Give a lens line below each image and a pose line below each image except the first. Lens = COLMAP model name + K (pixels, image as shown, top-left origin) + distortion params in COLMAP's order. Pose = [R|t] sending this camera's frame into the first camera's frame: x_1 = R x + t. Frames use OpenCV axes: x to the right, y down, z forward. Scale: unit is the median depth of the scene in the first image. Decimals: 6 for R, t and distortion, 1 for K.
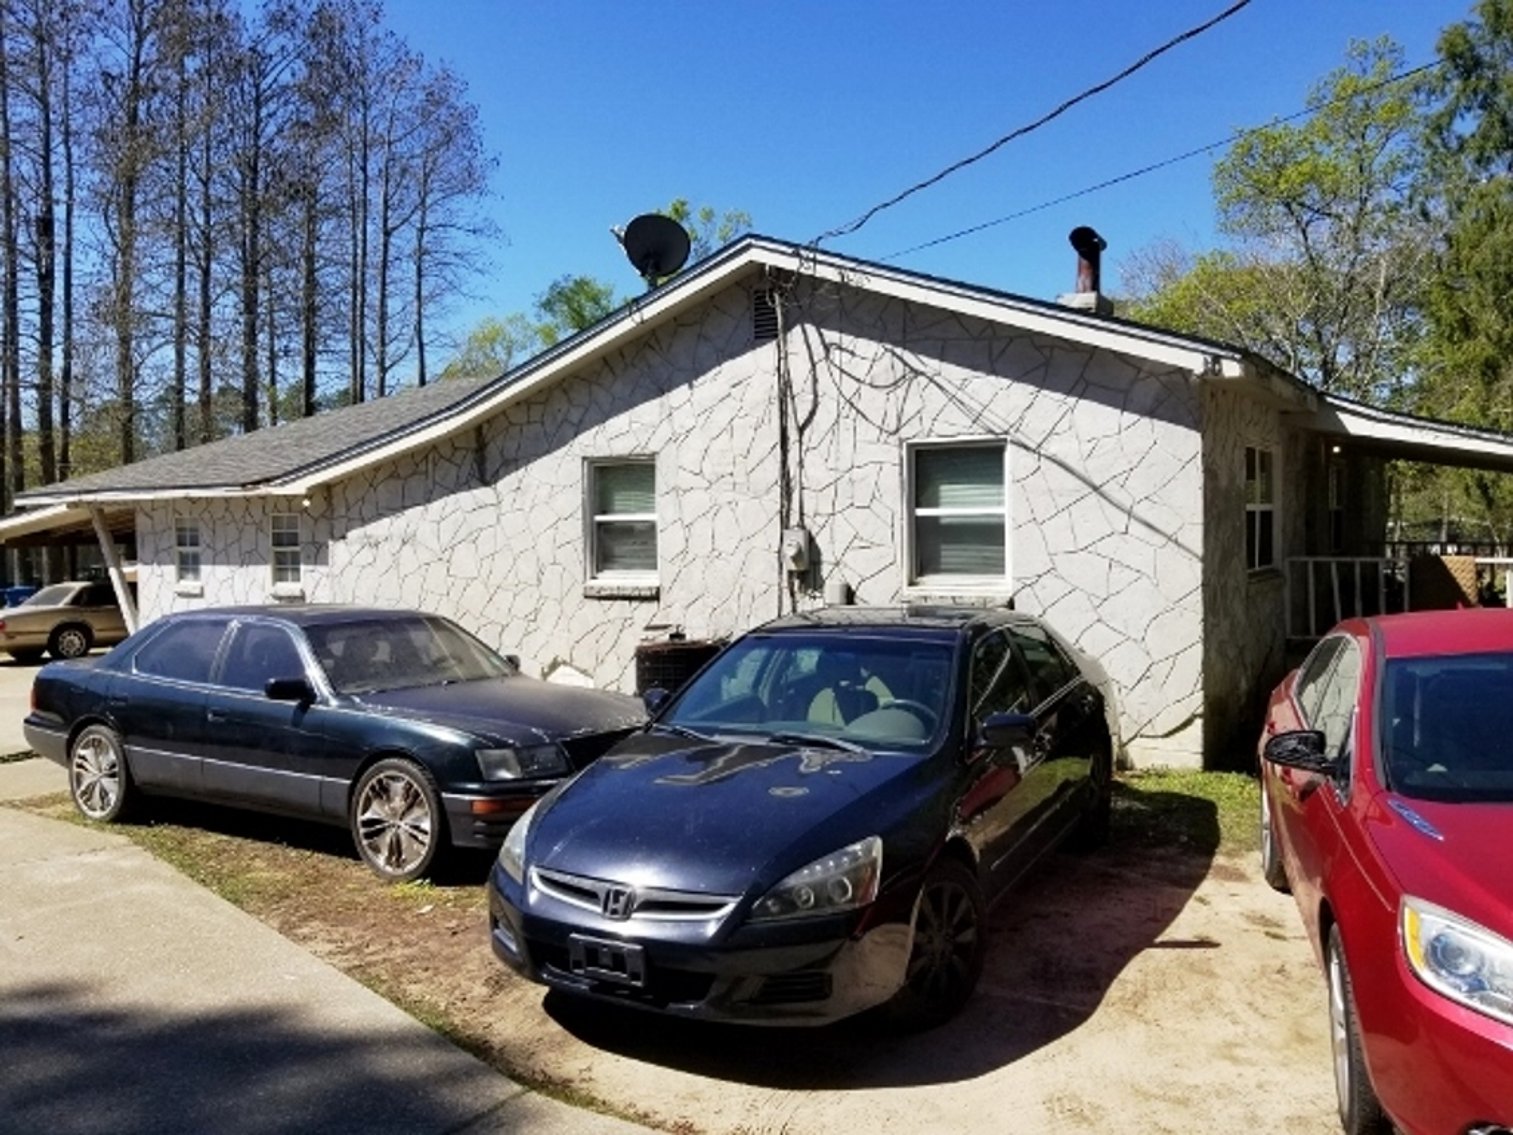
lens RADIAL K [[1219.1, 0, 757.1], [0, 1219.1, 569.3], [0, 0, 1]] dist [0.073854, -0.103180]
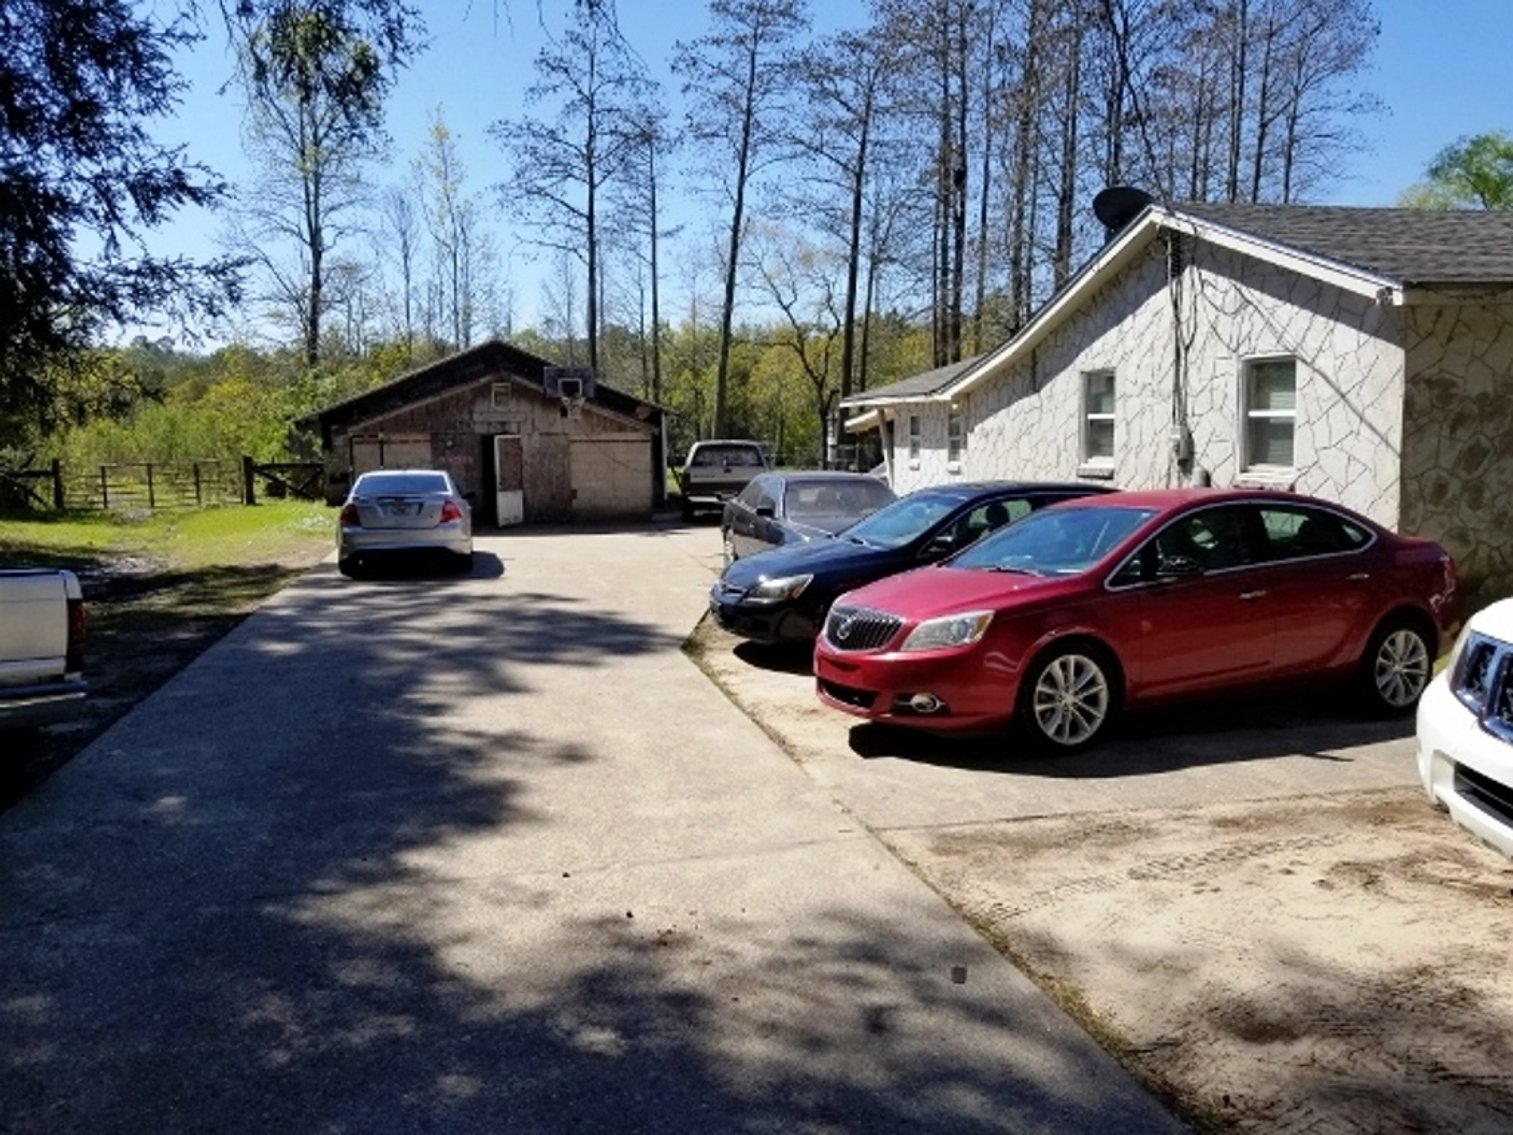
lens RADIAL K [[1219.1, 0, 750.0], [0, 1219.1, 570.8], [0, 0, 1]] dist [0.073854, -0.103180]
pose [[0.714076, 0.084852, -0.694907, 0.631024], [-0.017673, 0.994496, 0.103274, -0.007717], [0.699845, -0.061465, 0.711645, -0.261006]]
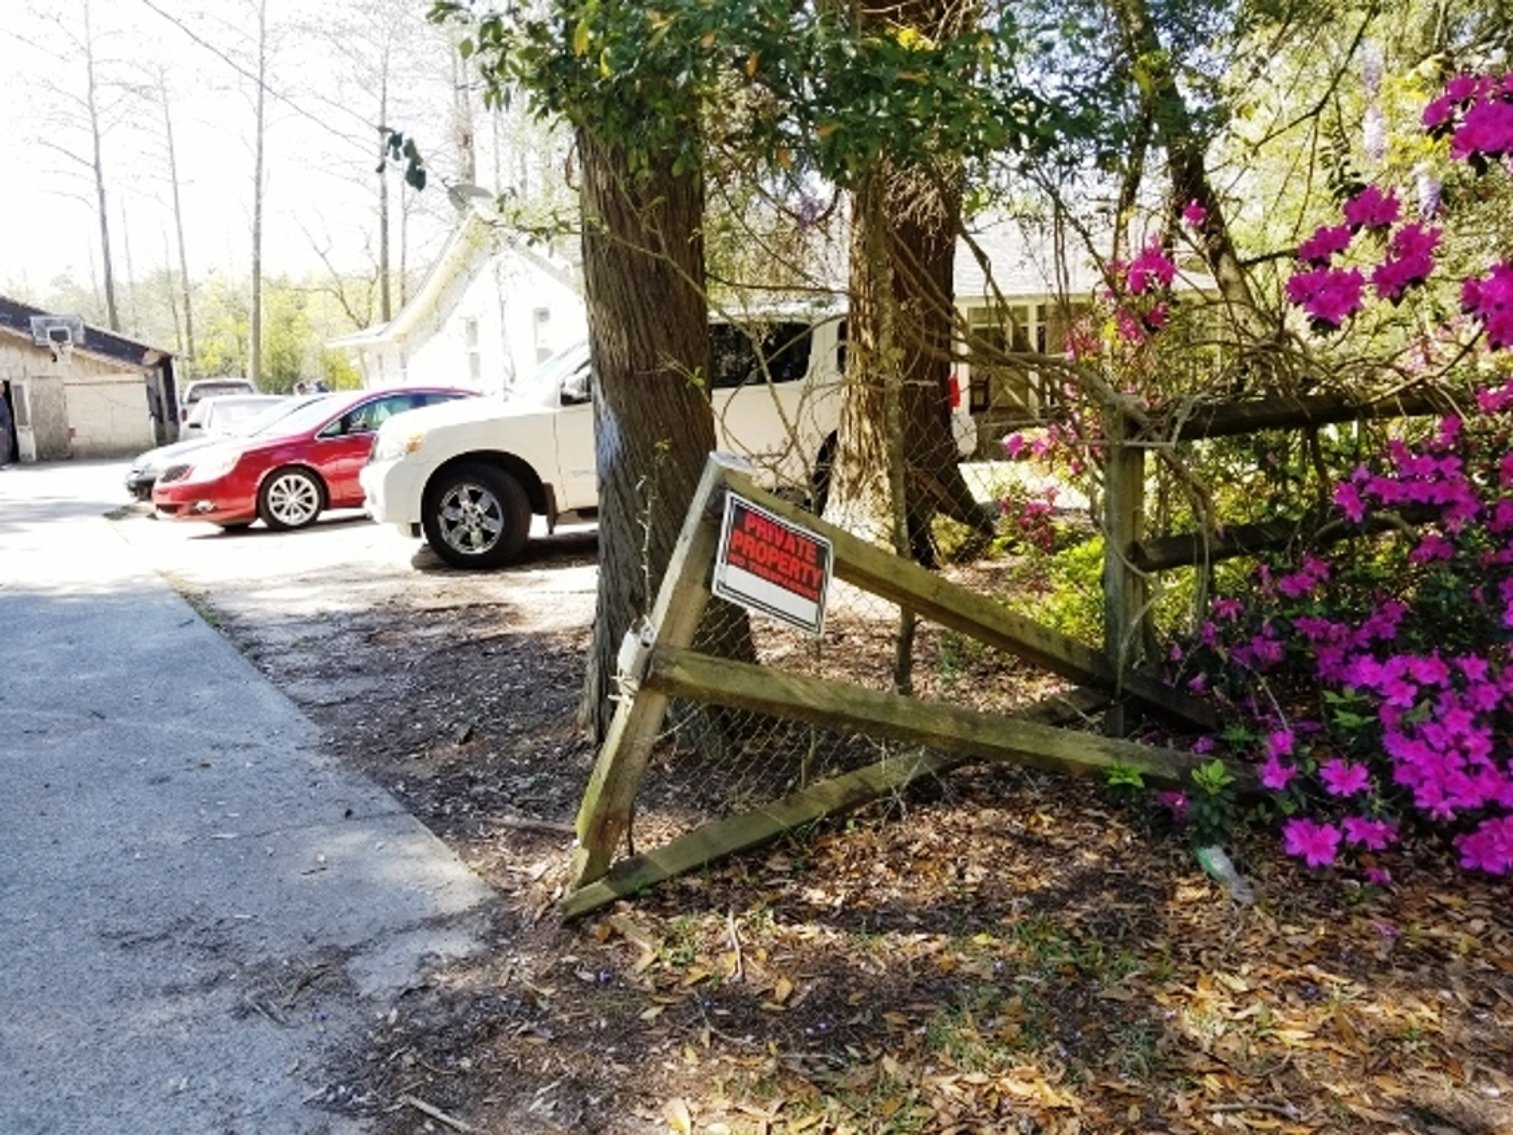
lens RADIAL K [[1219.1, 0, 786.3], [0, 1219.1, 540.5], [0, 0, 1]] dist [0.073854, -0.103180]
pose [[0.905274, 0.036381, -0.423268, 1.209748], [0.018520, 0.991999, 0.124877, 0.021616], [0.424424, -0.120887, 0.897357, -0.539241]]
